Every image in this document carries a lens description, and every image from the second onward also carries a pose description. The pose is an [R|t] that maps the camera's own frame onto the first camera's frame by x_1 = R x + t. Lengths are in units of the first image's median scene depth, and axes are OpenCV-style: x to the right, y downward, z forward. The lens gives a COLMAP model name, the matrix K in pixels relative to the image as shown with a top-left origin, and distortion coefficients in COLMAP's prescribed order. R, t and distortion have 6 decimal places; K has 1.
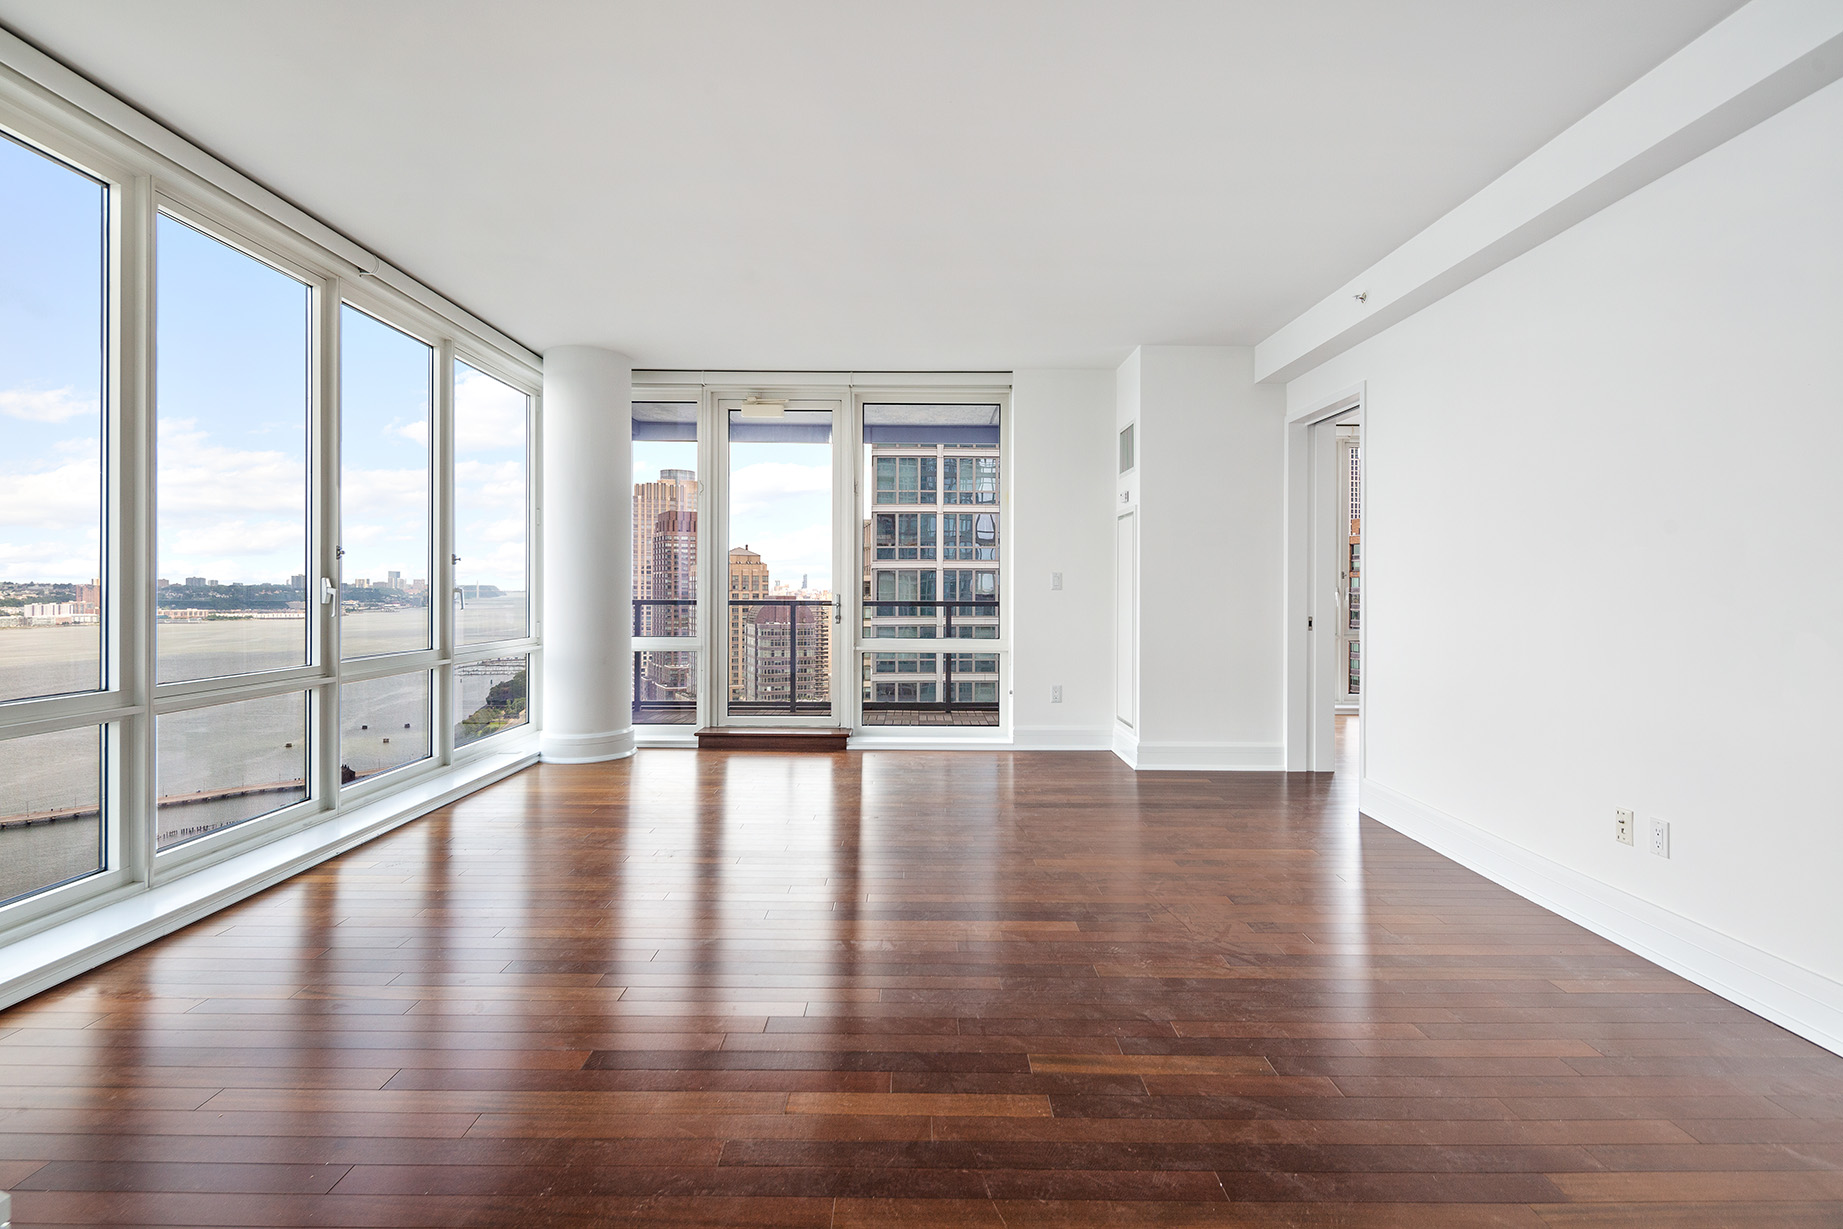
lens RADIAL K [[894.6, 0, 921.3], [0, 894.6, 591.3], [0, 0, 1]] dist [-0.002112, -0.001423]
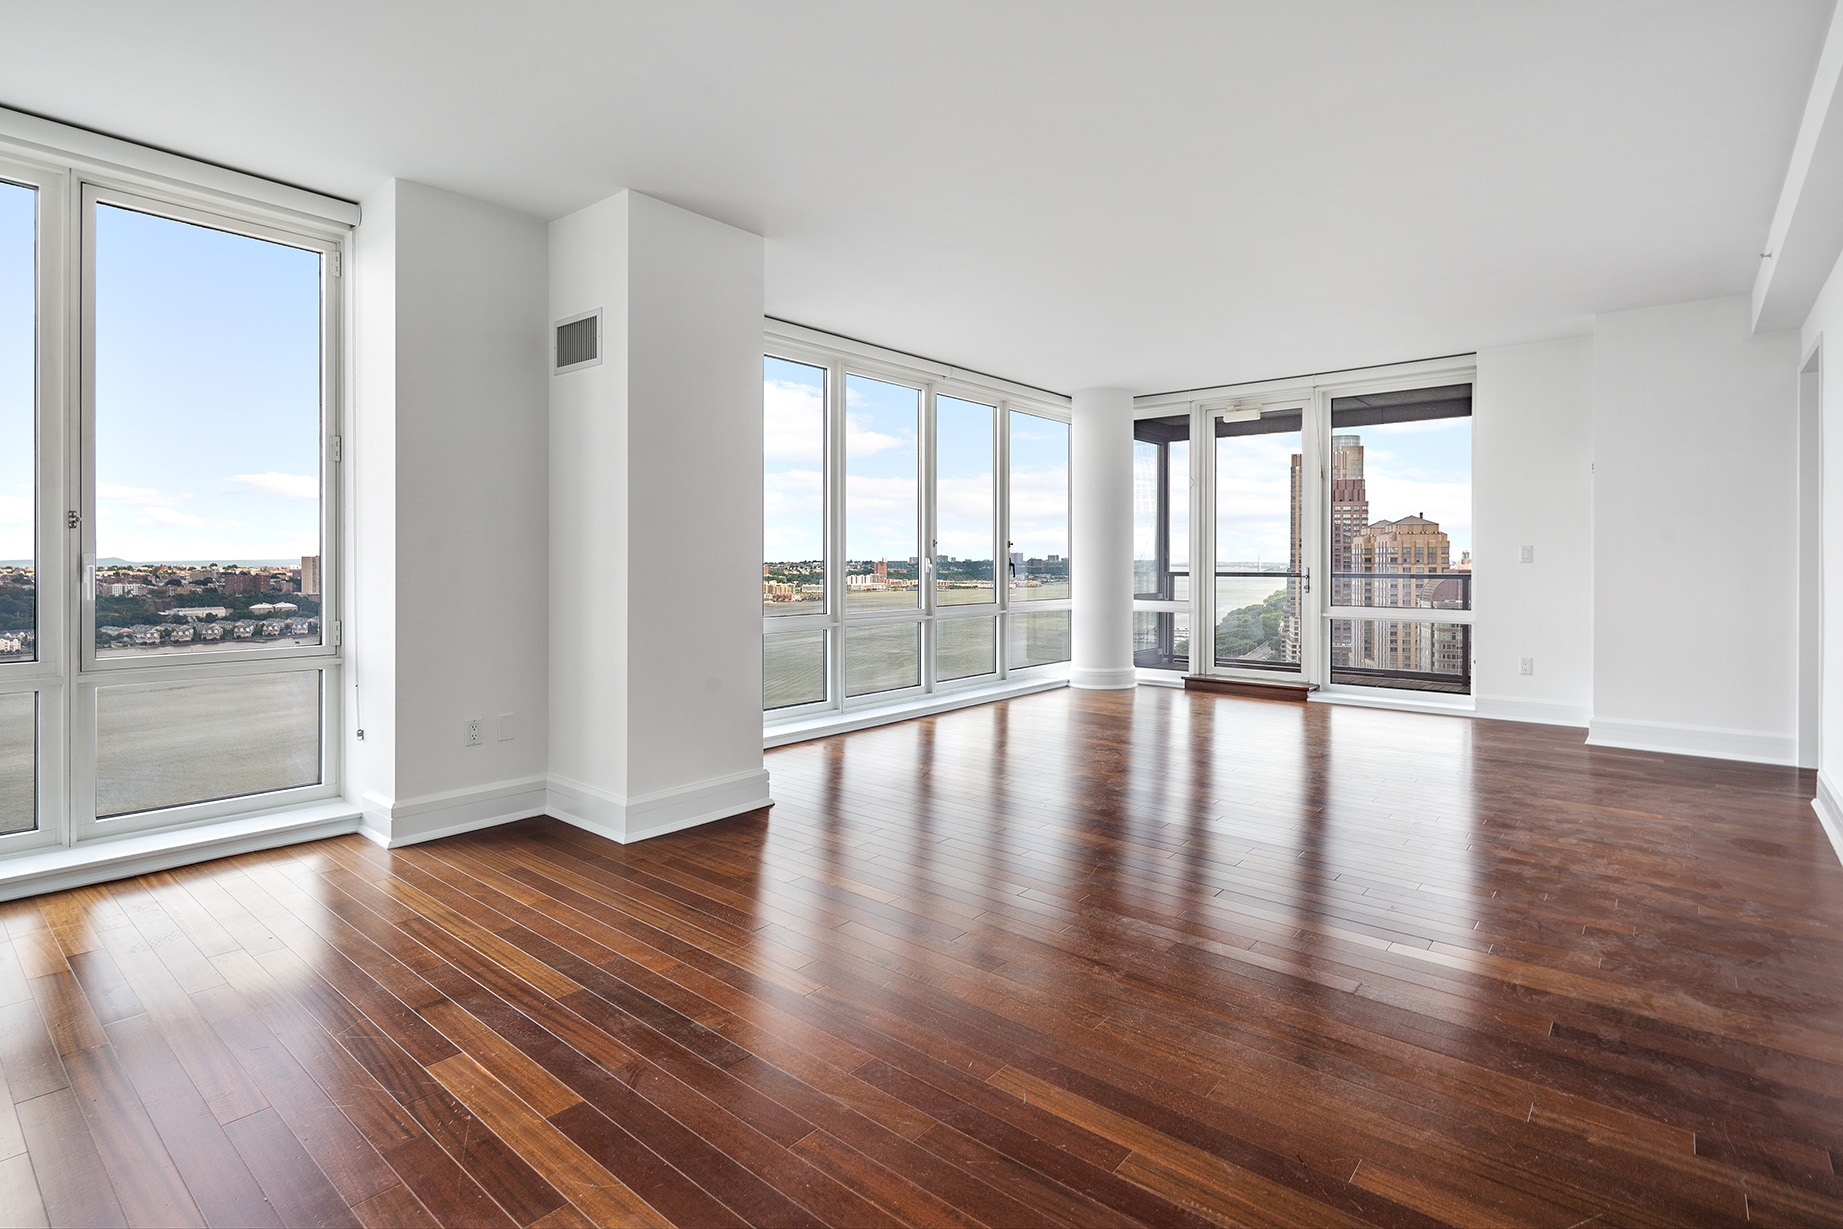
lens RADIAL K [[899.2, 0, 922.4], [0, 899.2, 563.6], [0, 0, 1]] dist [-0.000197, -0.000304]
pose [[0.762204, -0.003642, -0.647327, 0.290574], [0.002481, 0.999993, -0.002705, 0.000287], [0.647332, 0.000456, 0.762208, -0.212731]]
